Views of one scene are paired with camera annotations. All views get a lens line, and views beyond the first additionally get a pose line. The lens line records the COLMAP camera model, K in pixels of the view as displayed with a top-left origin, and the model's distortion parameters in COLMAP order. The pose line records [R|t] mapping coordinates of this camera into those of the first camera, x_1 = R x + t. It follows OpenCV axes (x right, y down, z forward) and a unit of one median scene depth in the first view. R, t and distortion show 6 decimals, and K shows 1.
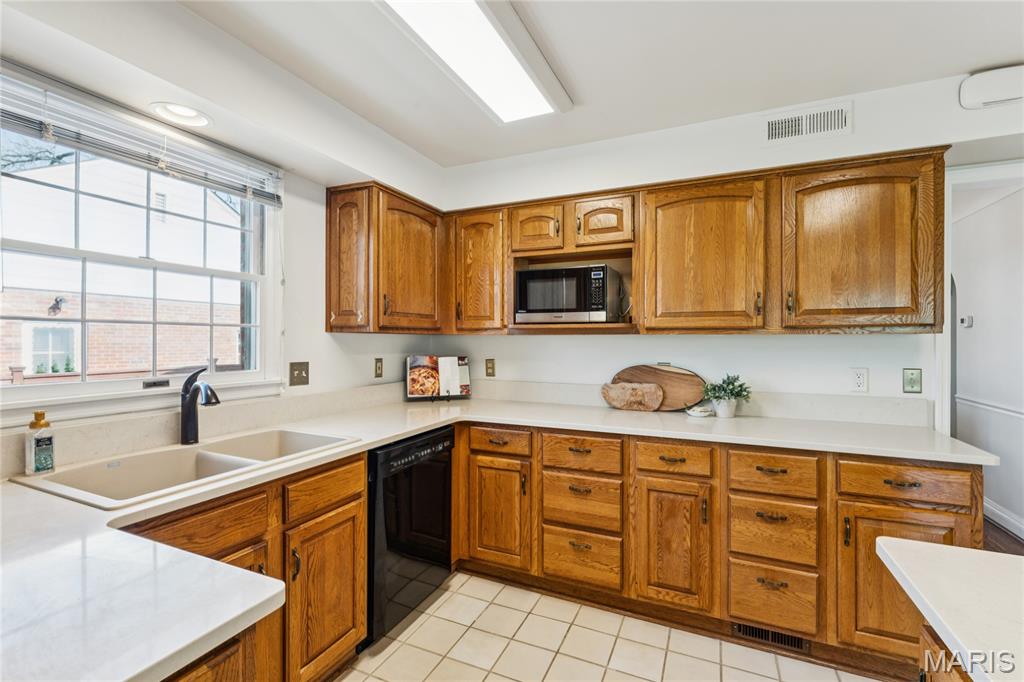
lens RADIAL K [[450.1, 0, 518.6], [0, 450.1, 336.9], [0, 0, 1]] dist [-0.004699, -0.000609]
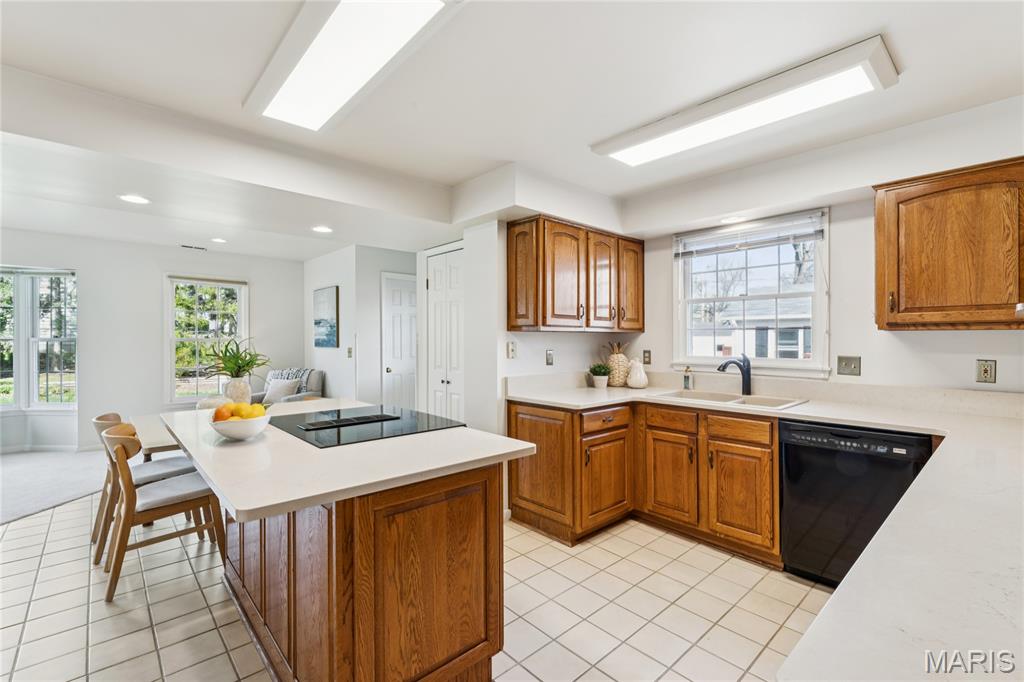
lens RADIAL K [[450.1, 0, 516.4], [0, 450.1, 340.0], [0, 0, 1]] dist [-0.004699, -0.000609]
pose [[-0.400552, -0.004917, -0.916261, 0.921233], [0.000222, 0.999985, -0.005463, 0.017164], [0.916274, -0.002392, -0.400545, 0.614291]]
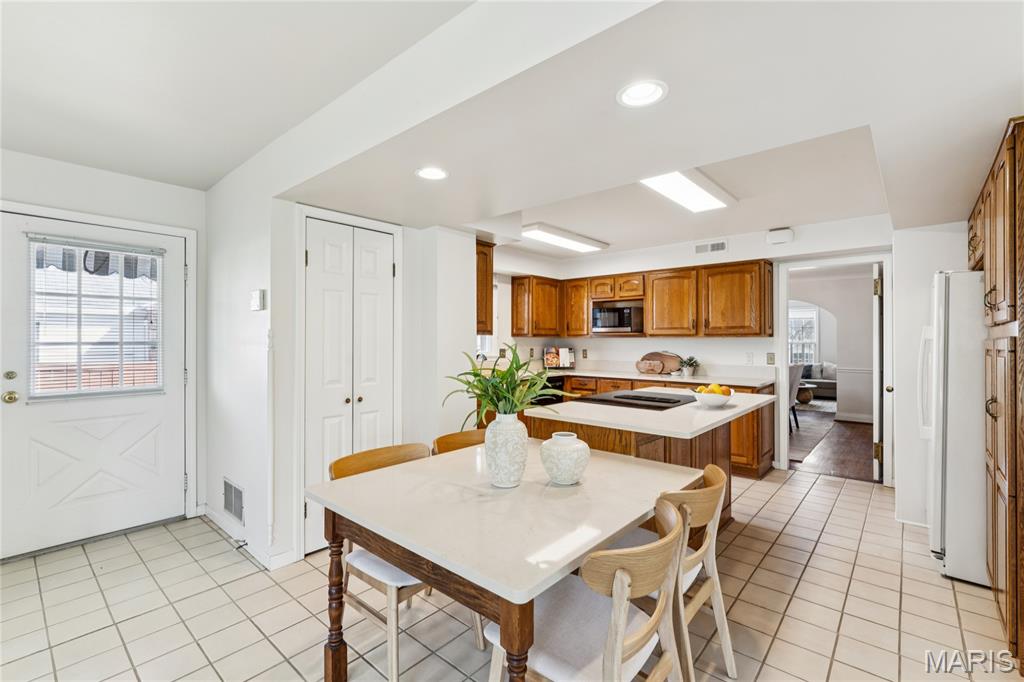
lens RADIAL K [[450.1, 0, 514.9], [0, 450.1, 338.6], [0, 0, 1]] dist [-0.004699, -0.000609]
pose [[0.954055, -0.001517, -0.299627, 0.306394], [0.002451, 0.999993, 0.002741, -0.007274], [0.299621, -0.003349, 0.954052, -1.277553]]
